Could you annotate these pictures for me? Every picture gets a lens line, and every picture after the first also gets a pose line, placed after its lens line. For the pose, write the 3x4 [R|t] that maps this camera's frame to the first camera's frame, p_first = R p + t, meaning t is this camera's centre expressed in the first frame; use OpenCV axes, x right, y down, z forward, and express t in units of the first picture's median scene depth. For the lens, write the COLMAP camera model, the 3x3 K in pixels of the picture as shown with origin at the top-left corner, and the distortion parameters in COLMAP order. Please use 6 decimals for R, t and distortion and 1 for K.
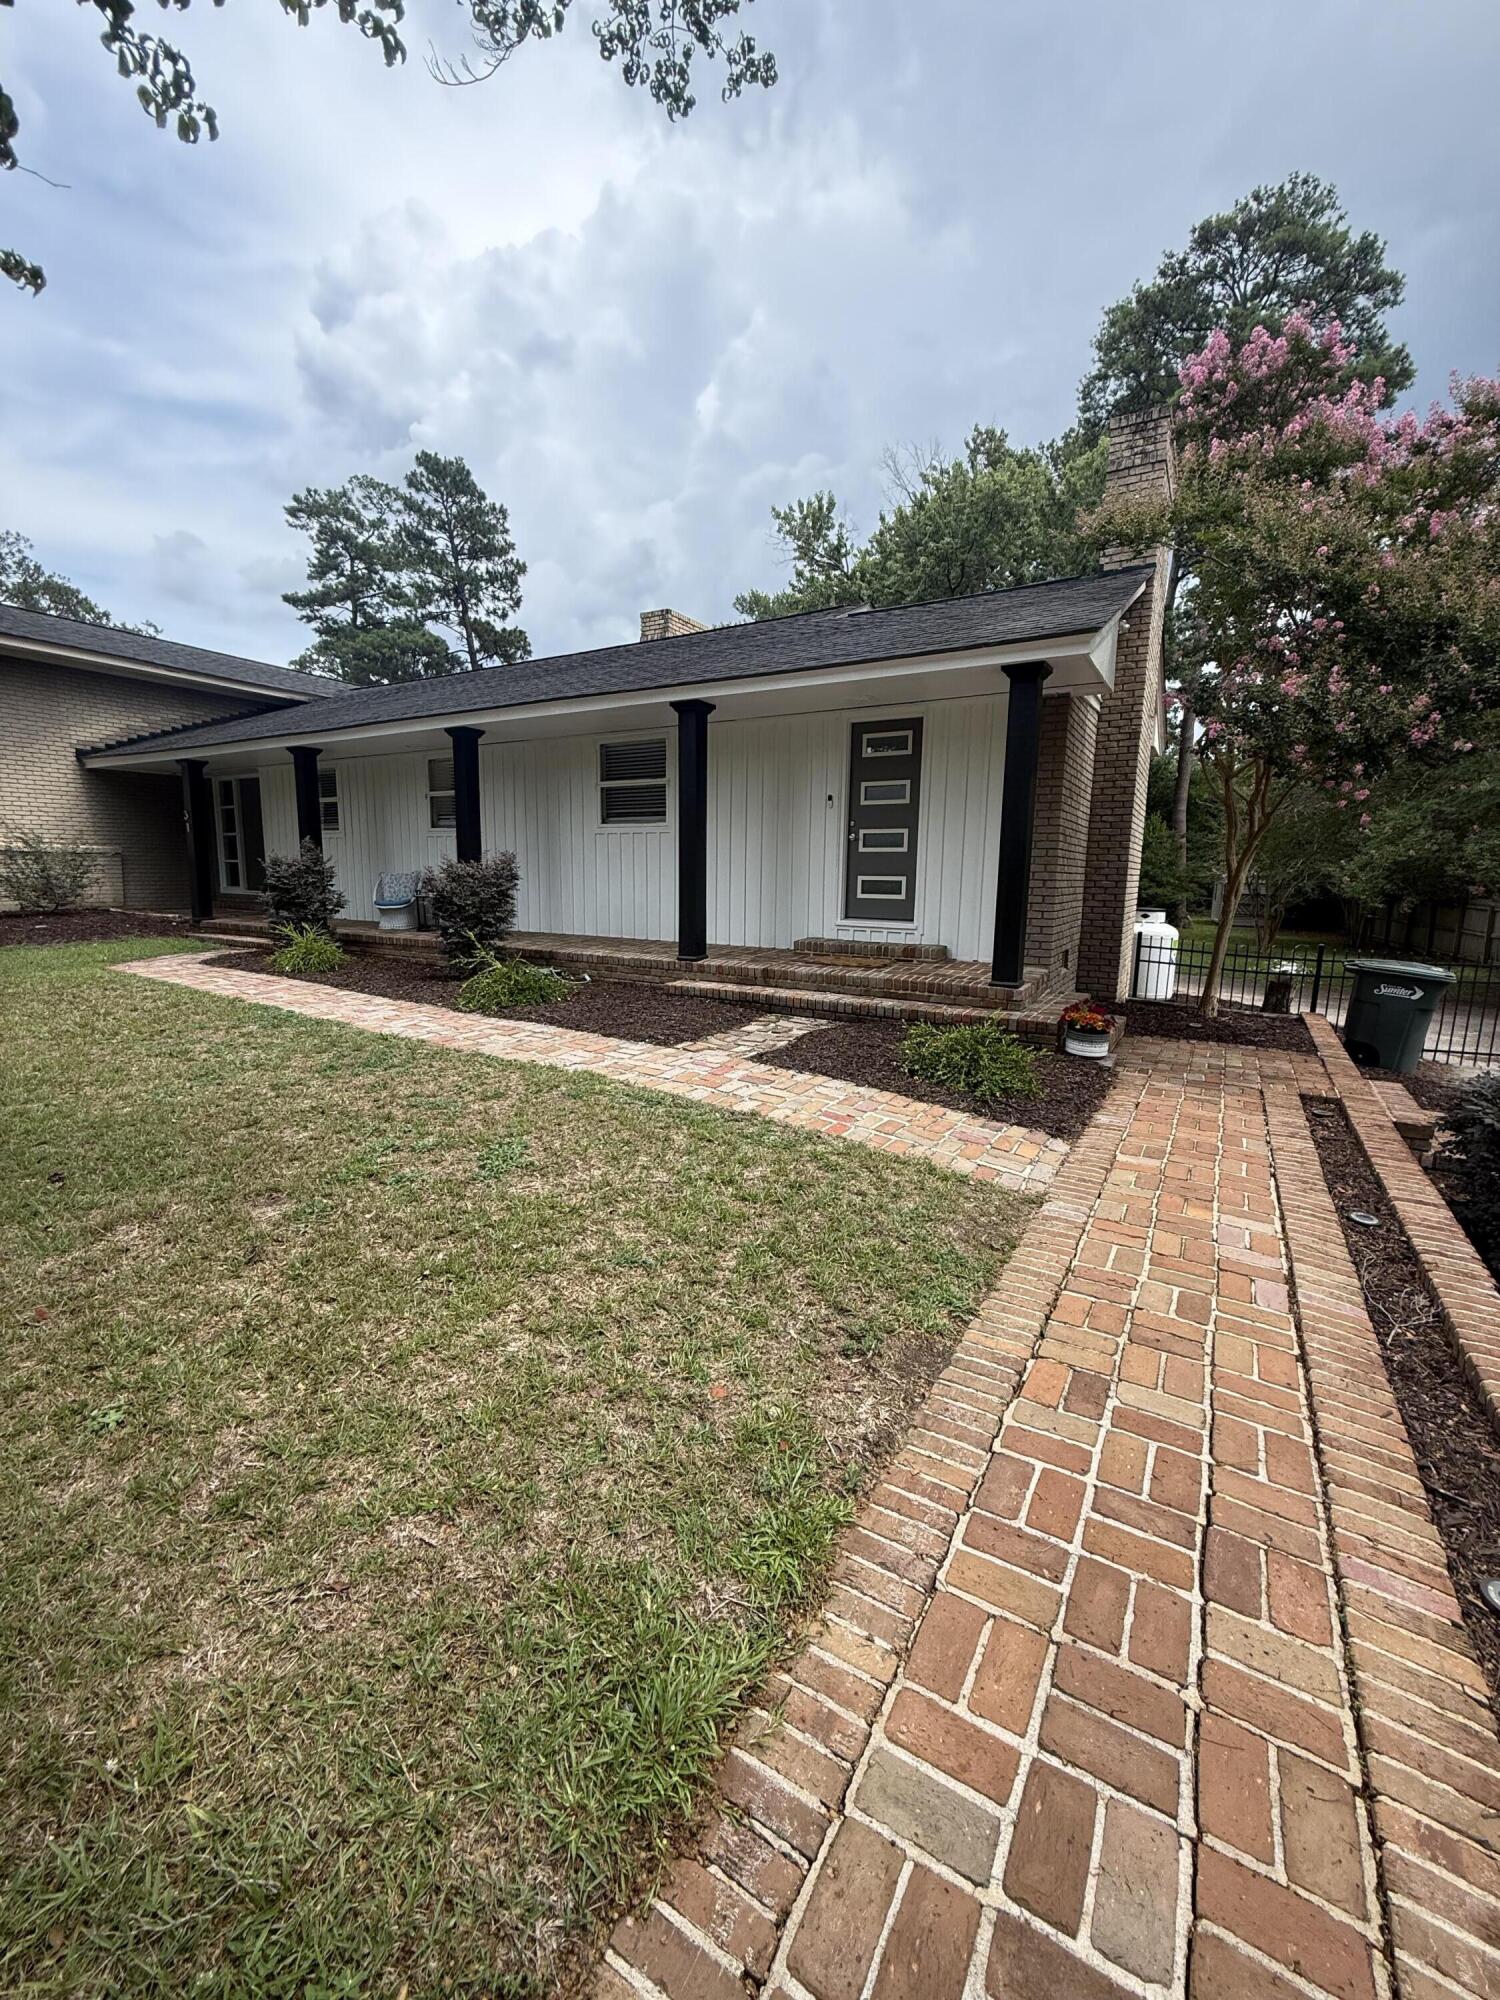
lens RADIAL K [[800.0, 0, 755.2], [0, 800.0, 1001.1], [0, 0, 1]] dist [0.000155, -0.001055]
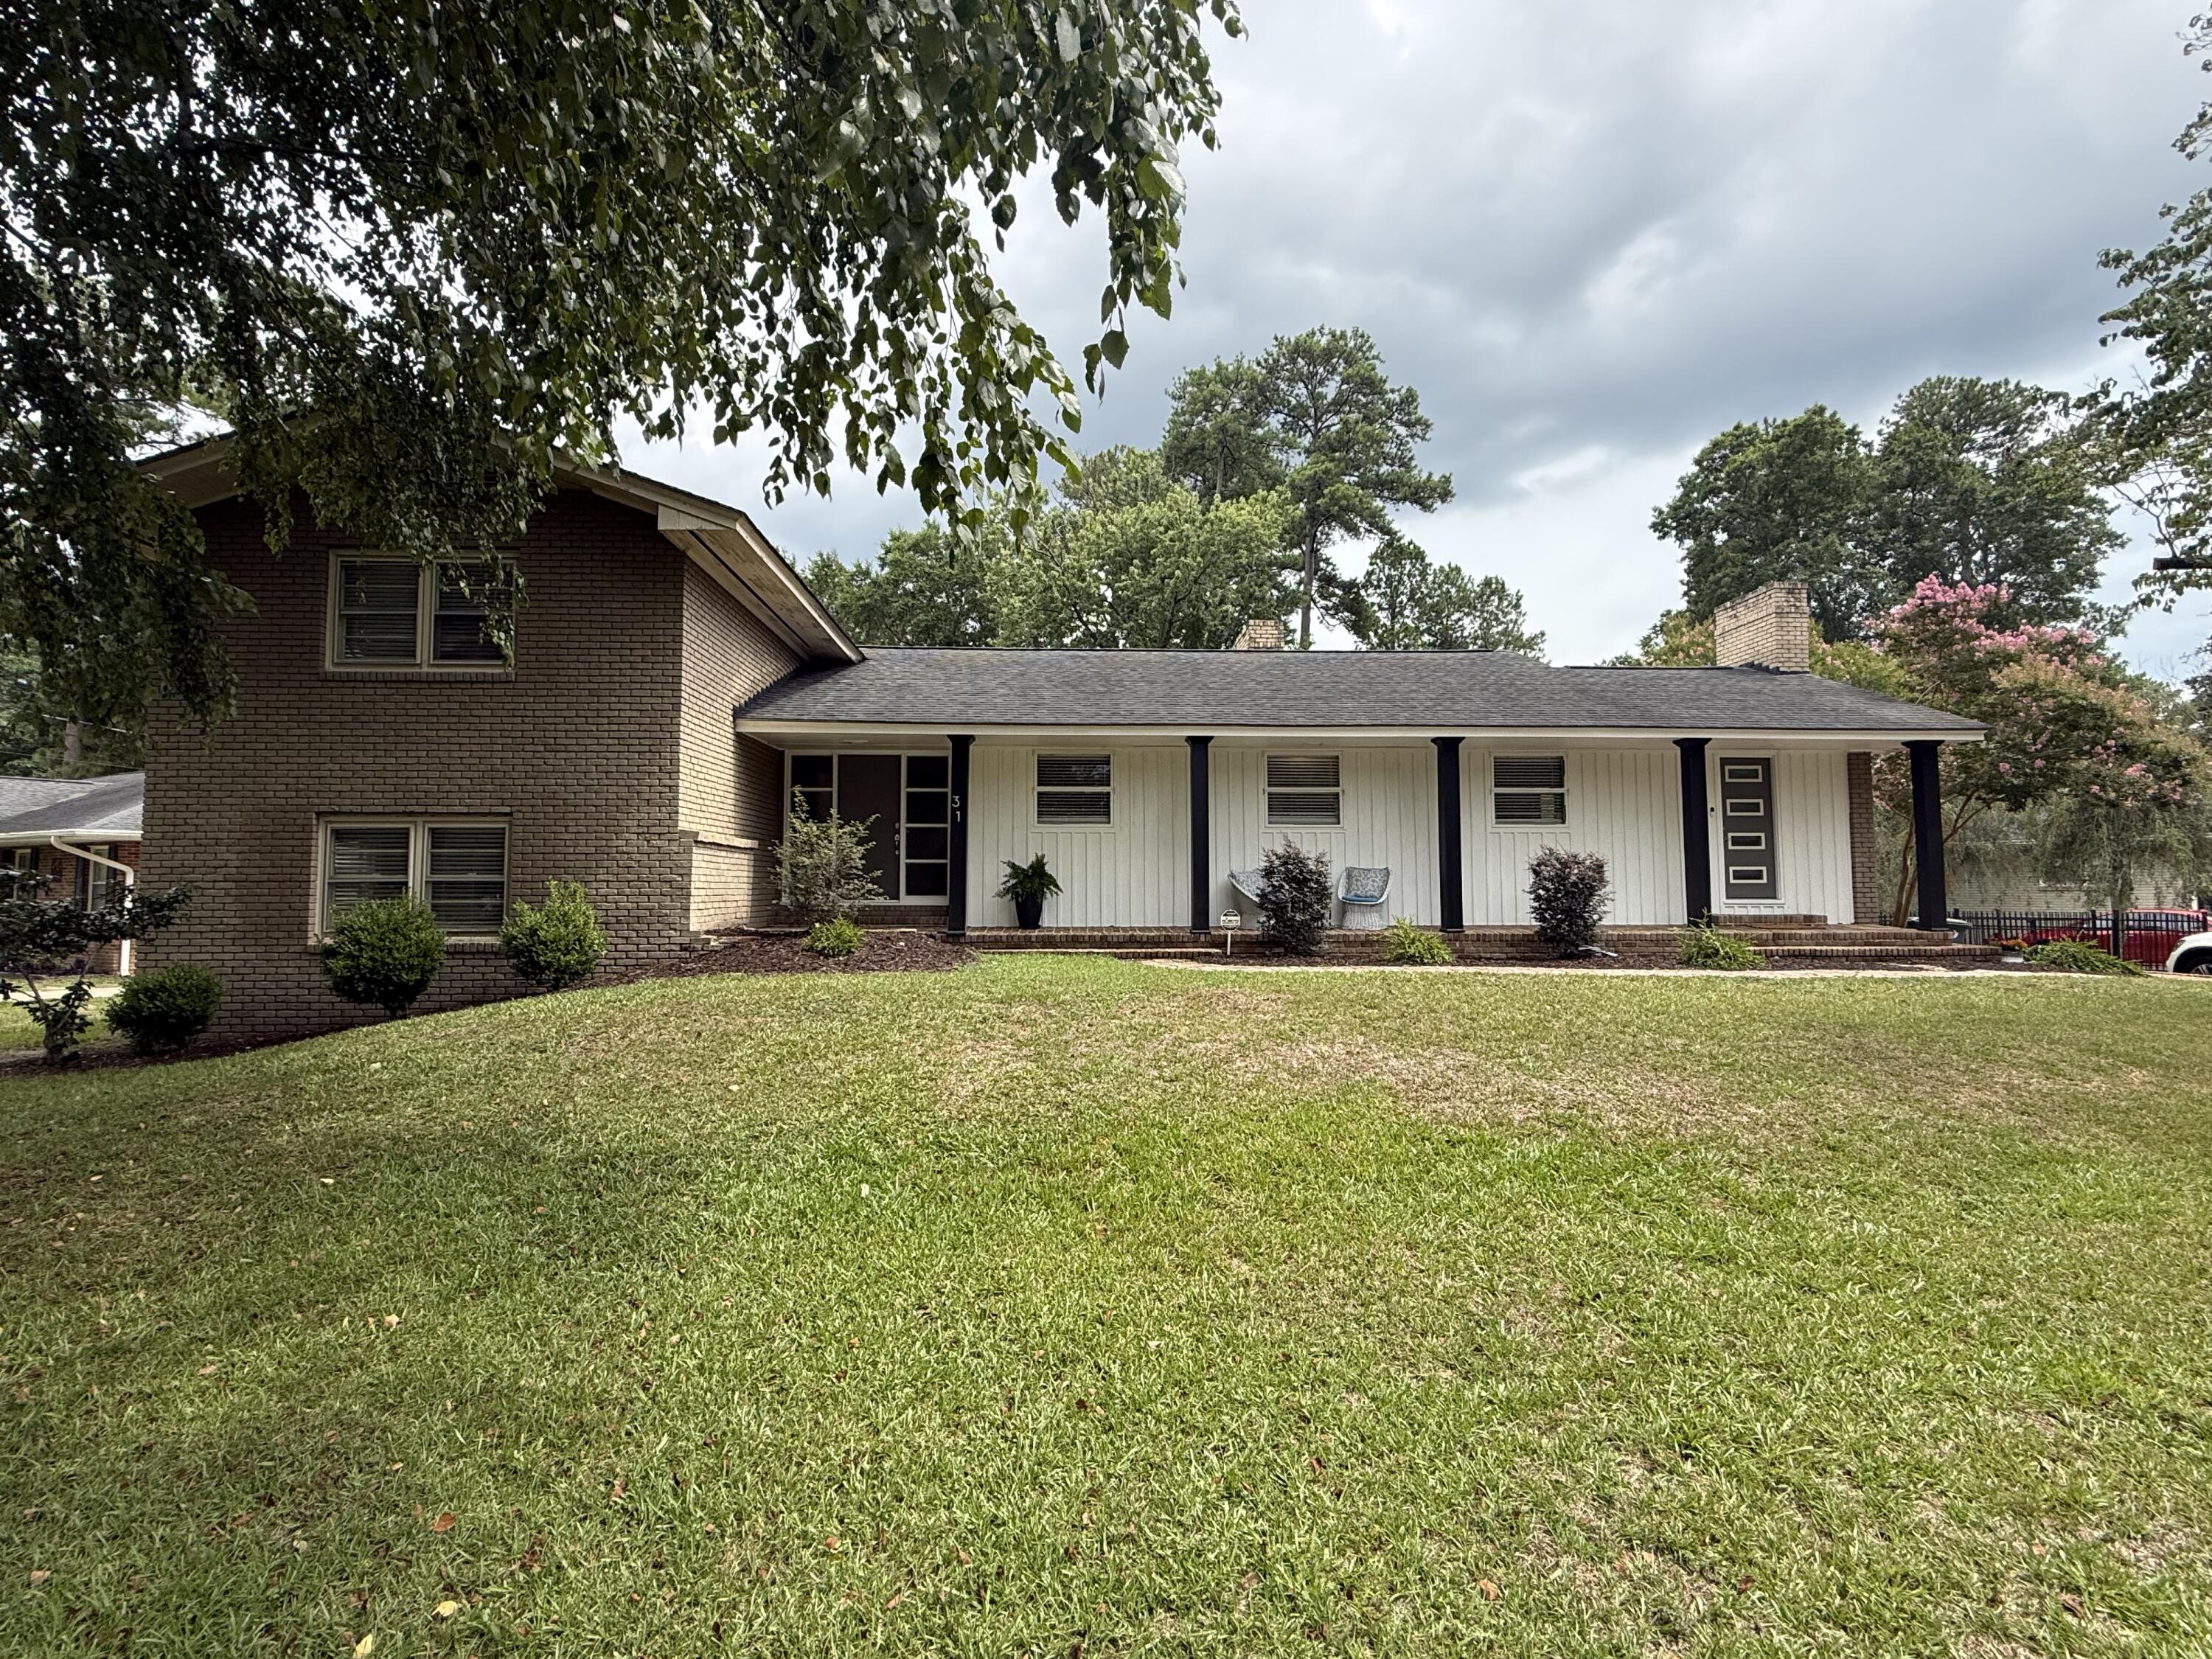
lens RADIAL K [[1017.4, 0, 1097.0], [0, 1017.4, 838.2], [0, 0, 1]] dist [-0.007647, -0.000016]
pose [[0.849939, 0.012821, 0.526725, -1.668400], [0.094798, 0.979668, -0.176815, -0.002783], [-0.518283, 0.200214, 0.831443, 0.124799]]
